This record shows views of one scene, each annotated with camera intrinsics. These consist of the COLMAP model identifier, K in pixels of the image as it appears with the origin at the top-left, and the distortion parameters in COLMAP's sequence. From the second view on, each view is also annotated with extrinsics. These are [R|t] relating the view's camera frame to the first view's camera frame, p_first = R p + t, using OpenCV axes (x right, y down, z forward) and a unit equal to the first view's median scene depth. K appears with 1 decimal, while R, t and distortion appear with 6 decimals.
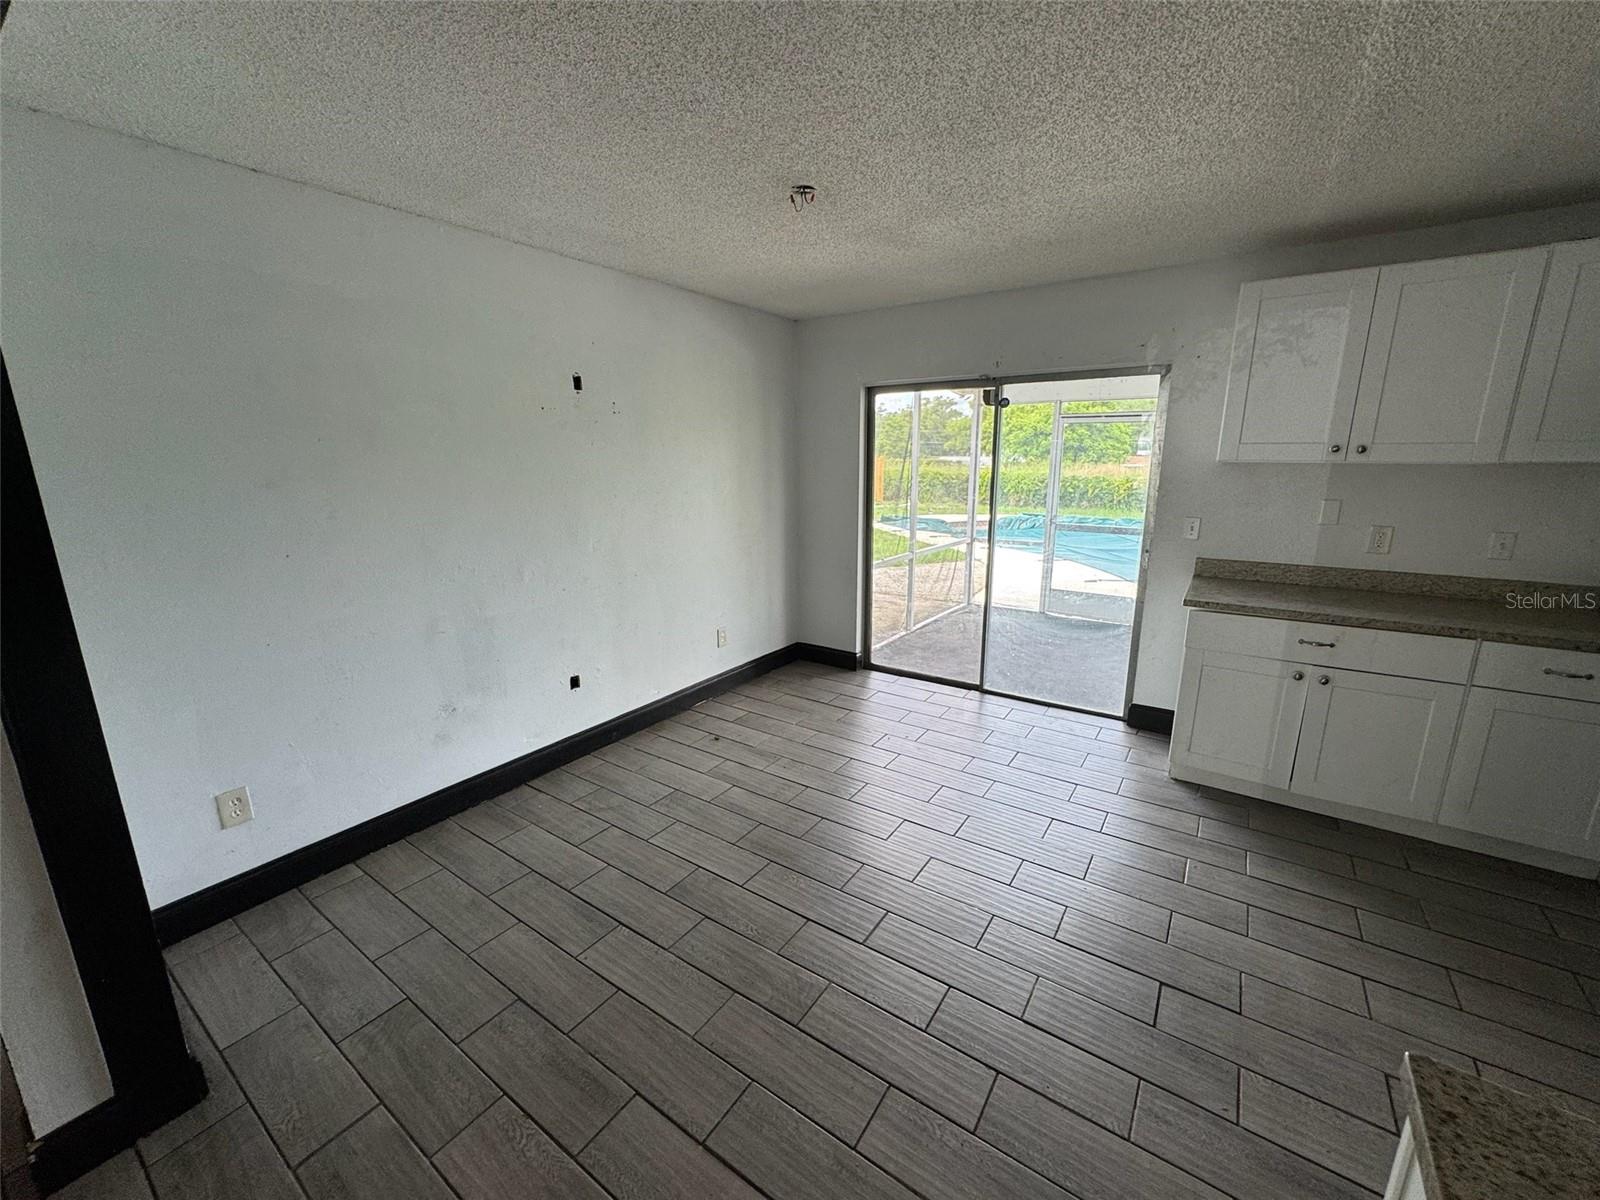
lens RADIAL K [[642.2, 0, 800.0], [0, 642.2, 600.0], [0, 0, 1]] dist [-0.002099, -0.000537]
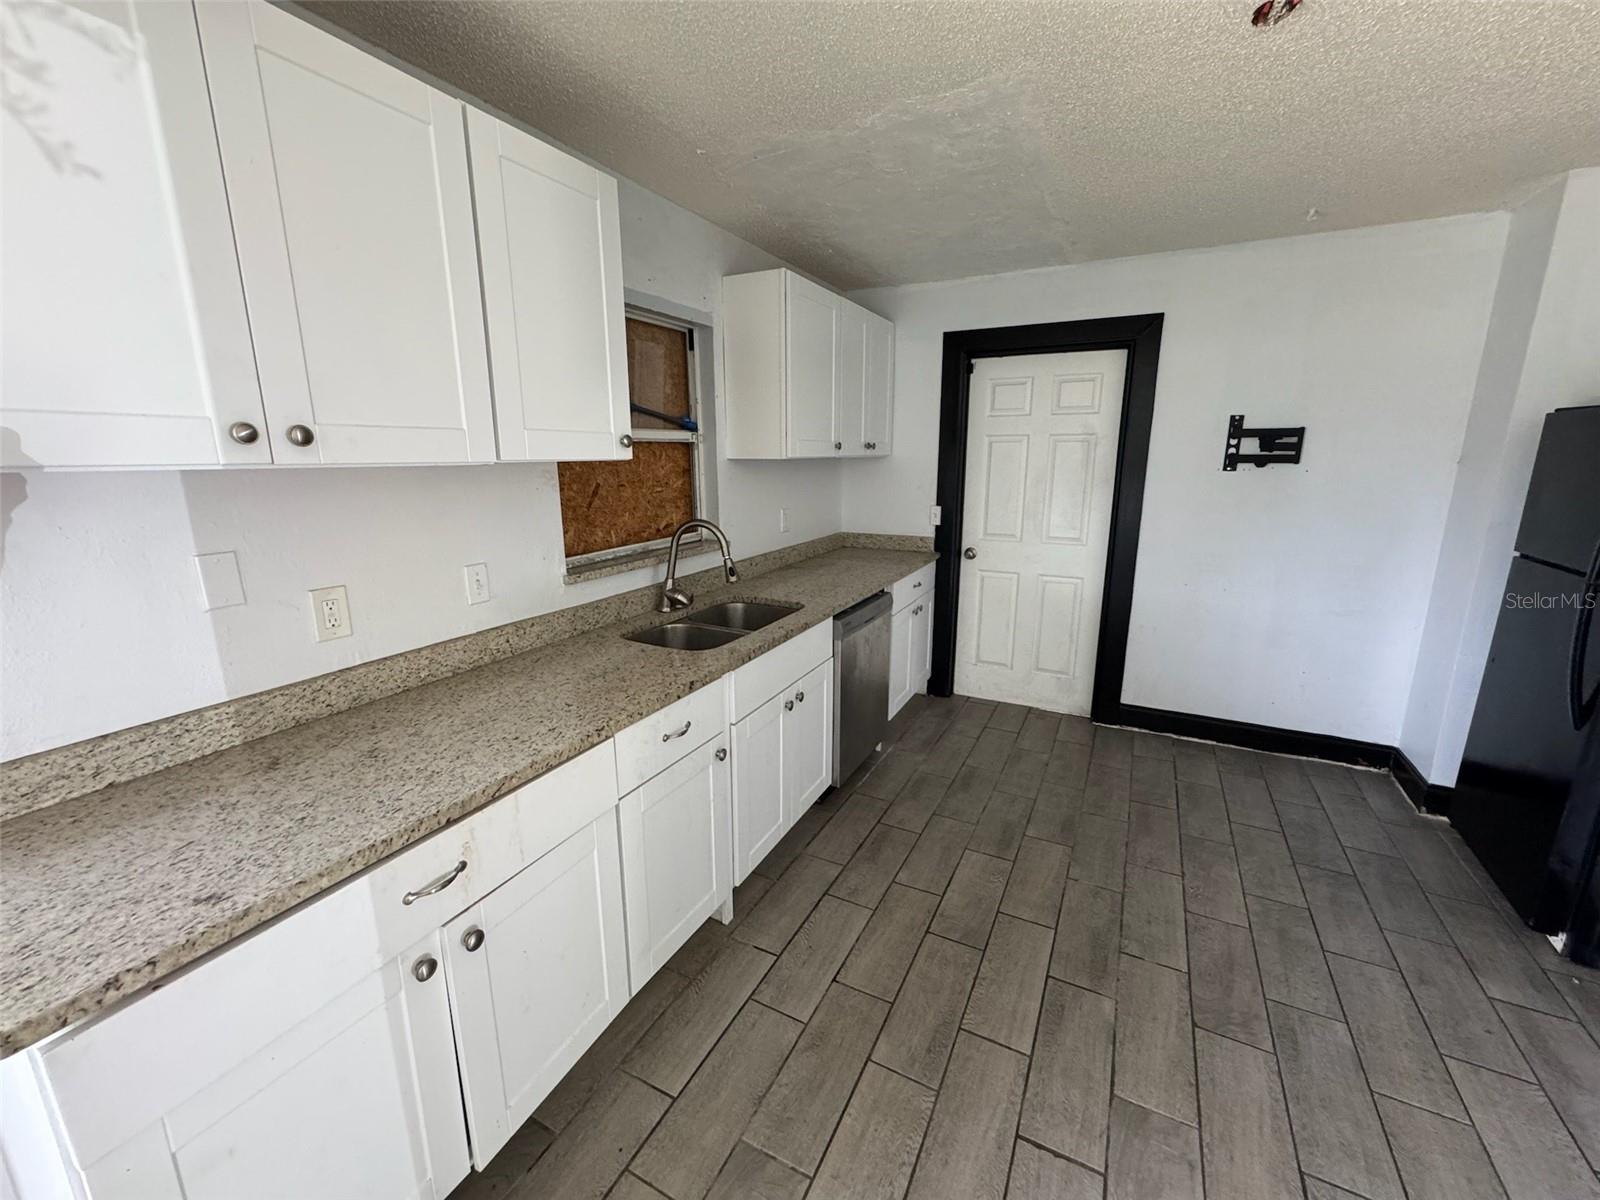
lens RADIAL K [[638.5, 0, 800.0], [0, 638.5, 600.0], [0, 0, 1]] dist [-0.002721, -0.000150]
pose [[-0.123877, -0.213424, 0.969074, 0.389208], [0.229128, 0.944052, 0.237203, -0.154252], [-0.965482, 0.251426, -0.068045, 0.727175]]
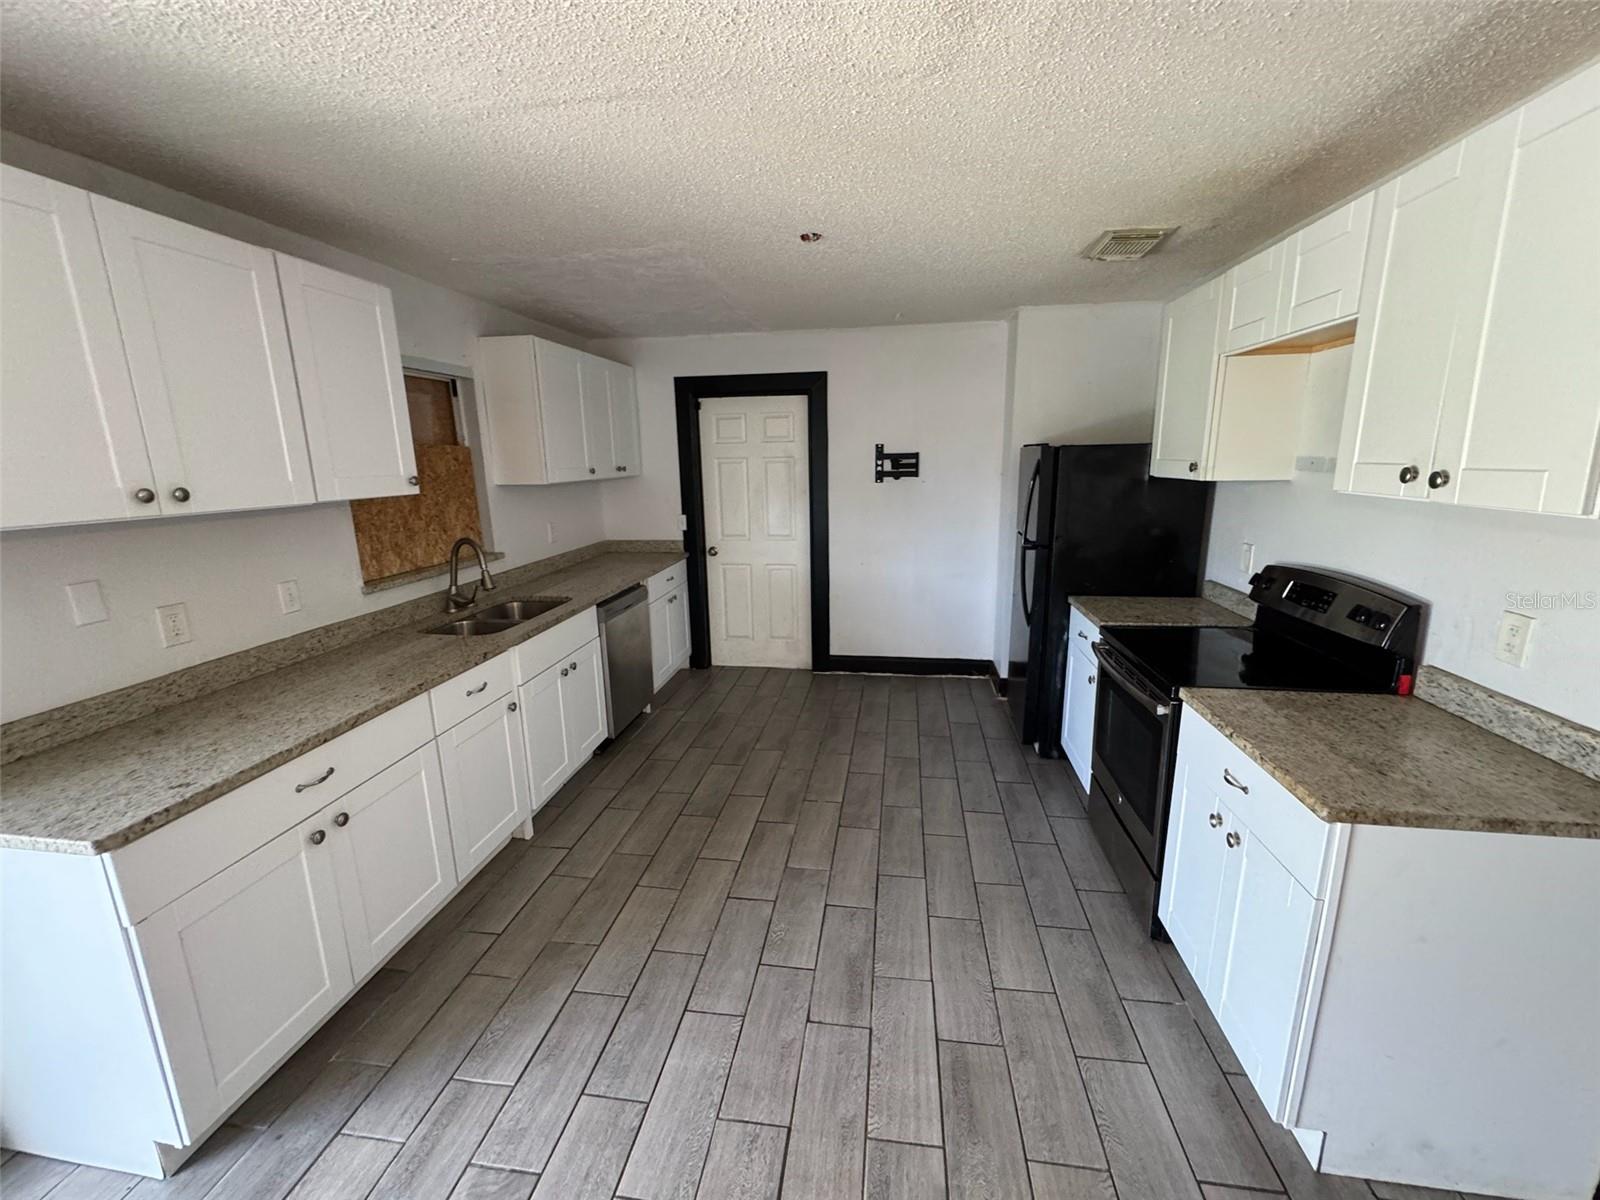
lens RADIAL K [[642.2, 0, 800.0], [0, 642.2, 600.0], [0, 0, 1]] dist [-0.002099, -0.000537]
pose [[-0.440534, -0.181387, 0.879220, 0.027206], [0.224218, 0.926106, 0.303404, -0.192884], [-0.869285, 0.330797, -0.367311, 0.731519]]
